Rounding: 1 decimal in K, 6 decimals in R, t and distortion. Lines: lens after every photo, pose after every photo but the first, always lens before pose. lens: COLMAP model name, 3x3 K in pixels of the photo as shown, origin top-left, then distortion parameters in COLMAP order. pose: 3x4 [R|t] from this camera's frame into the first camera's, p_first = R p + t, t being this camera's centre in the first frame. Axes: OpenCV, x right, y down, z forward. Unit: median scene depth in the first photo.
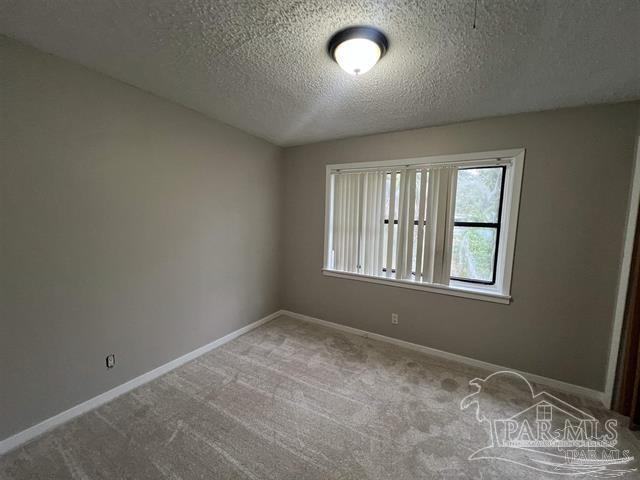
lens RADIAL K [[256.4, 0, 320.6], [0, 256.4, 240.3], [0, 0, 1]] dist [-0.001621, 0.000454]
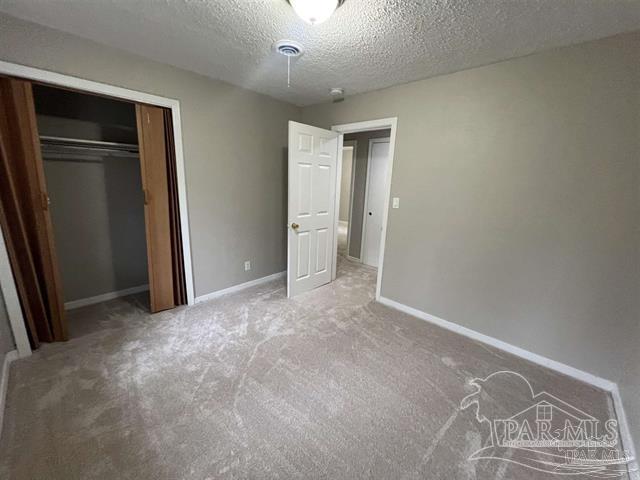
lens RADIAL K [[256.7, 0, 320.3], [0, 256.7, 241.1], [0, 0, 1]] dist [-0.000821, -0.000032]
pose [[-0.973458, -0.115397, 0.197645, -0.083047], [-0.046893, 0.945826, 0.321270, -0.091970], [-0.224012, 0.303475, -0.926133, 1.077519]]
